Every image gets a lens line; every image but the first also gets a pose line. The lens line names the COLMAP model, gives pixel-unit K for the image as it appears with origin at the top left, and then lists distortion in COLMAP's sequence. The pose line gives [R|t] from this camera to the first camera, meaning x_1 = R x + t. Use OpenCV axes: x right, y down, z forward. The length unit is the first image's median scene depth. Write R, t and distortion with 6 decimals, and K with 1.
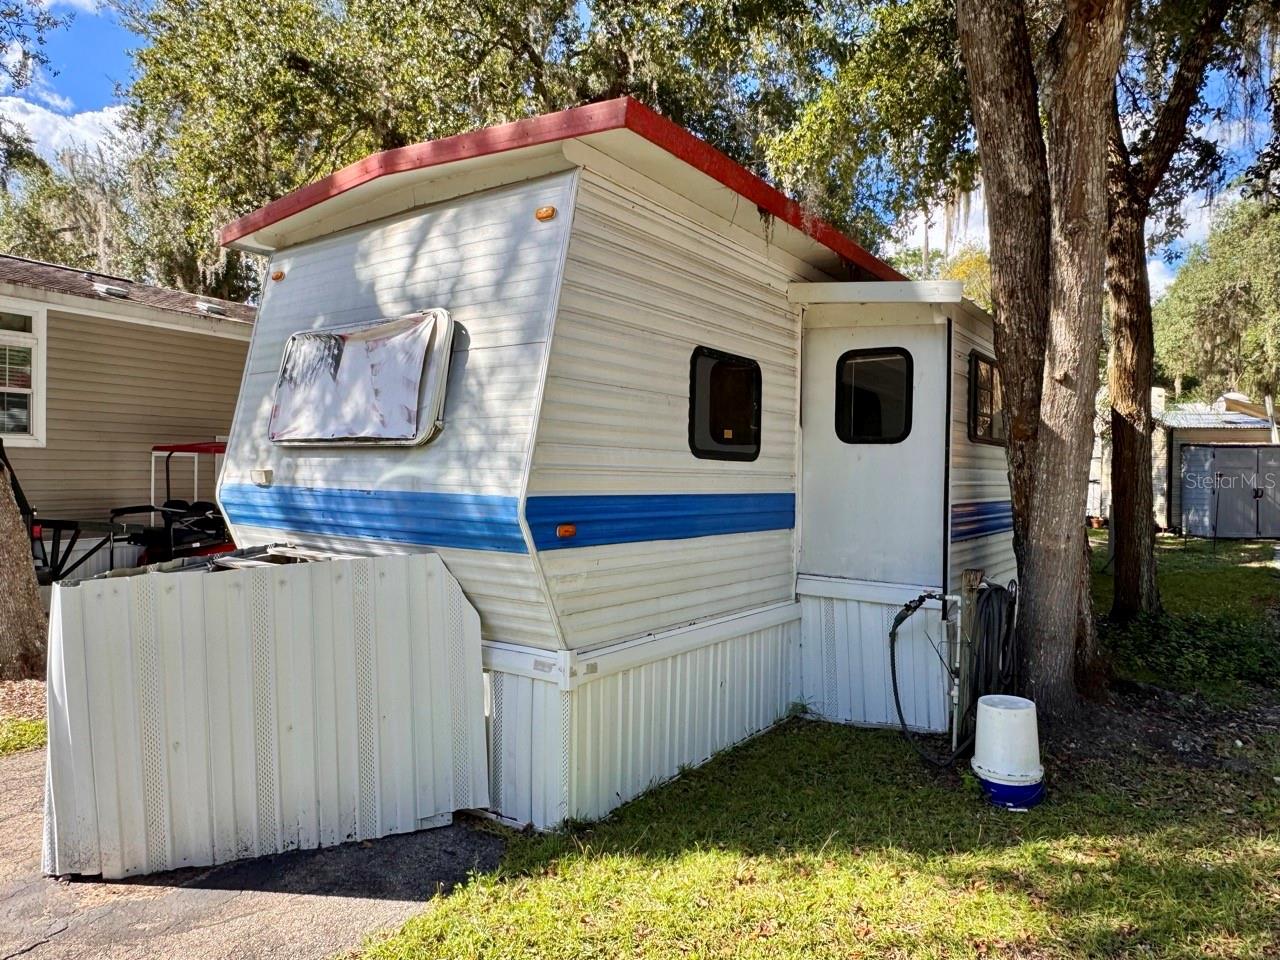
lens RADIAL K [[814.3, 0, 640.0], [0, 814.3, 480.0], [0, 0, 1]] dist [-0.000841, -0.000217]
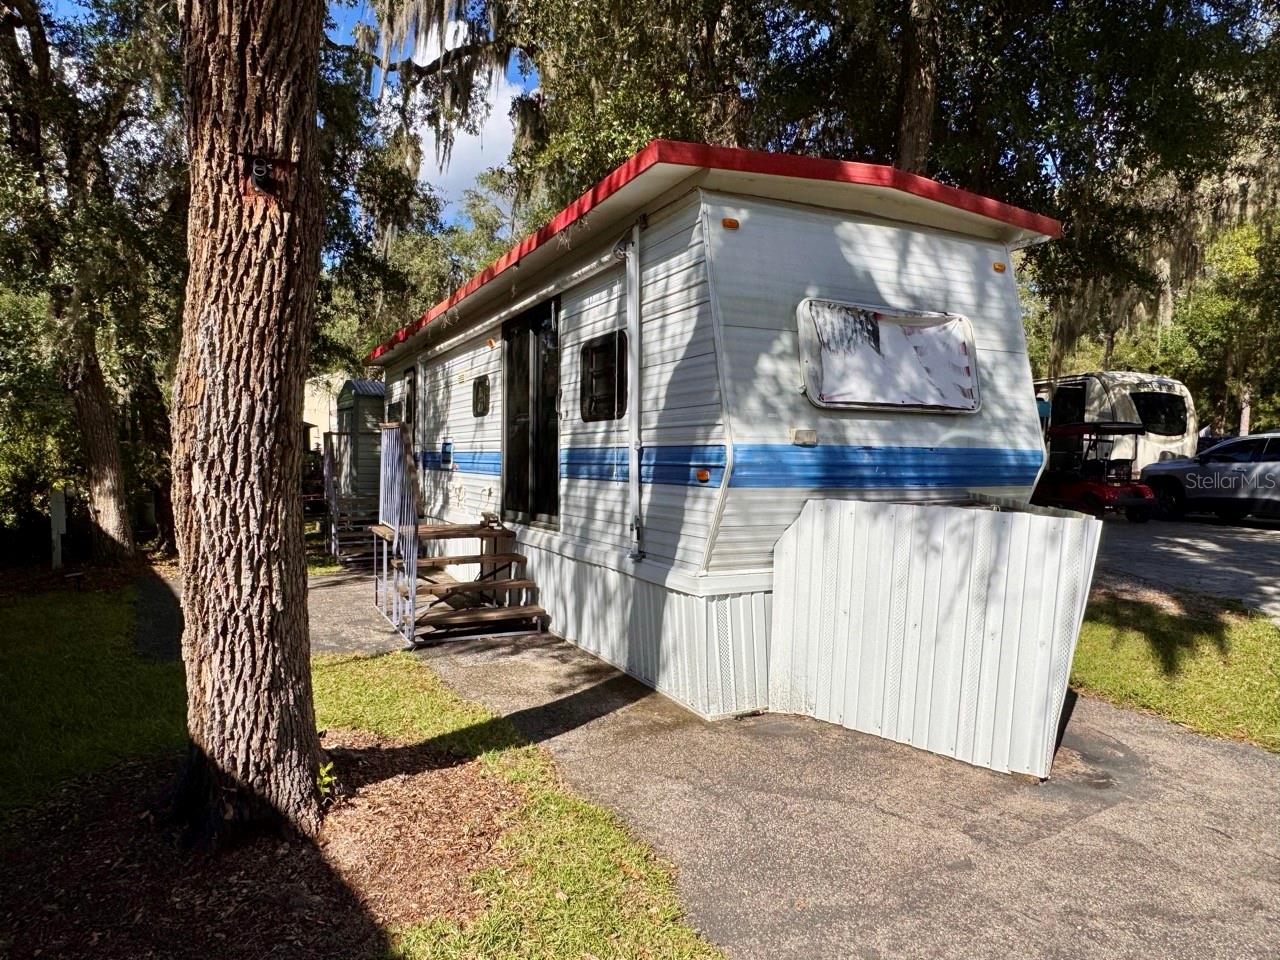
lens RADIAL K [[814.3, 0, 640.0], [0, 814.3, 480.0], [0, 0, 1]] dist [-0.000841, -0.000217]
pose [[0.462427, -0.033460, 0.886026, -1.630003], [0.006522, 0.999389, 0.034337, 0.016403], [-0.886633, -0.010100, 0.462363, 0.795372]]
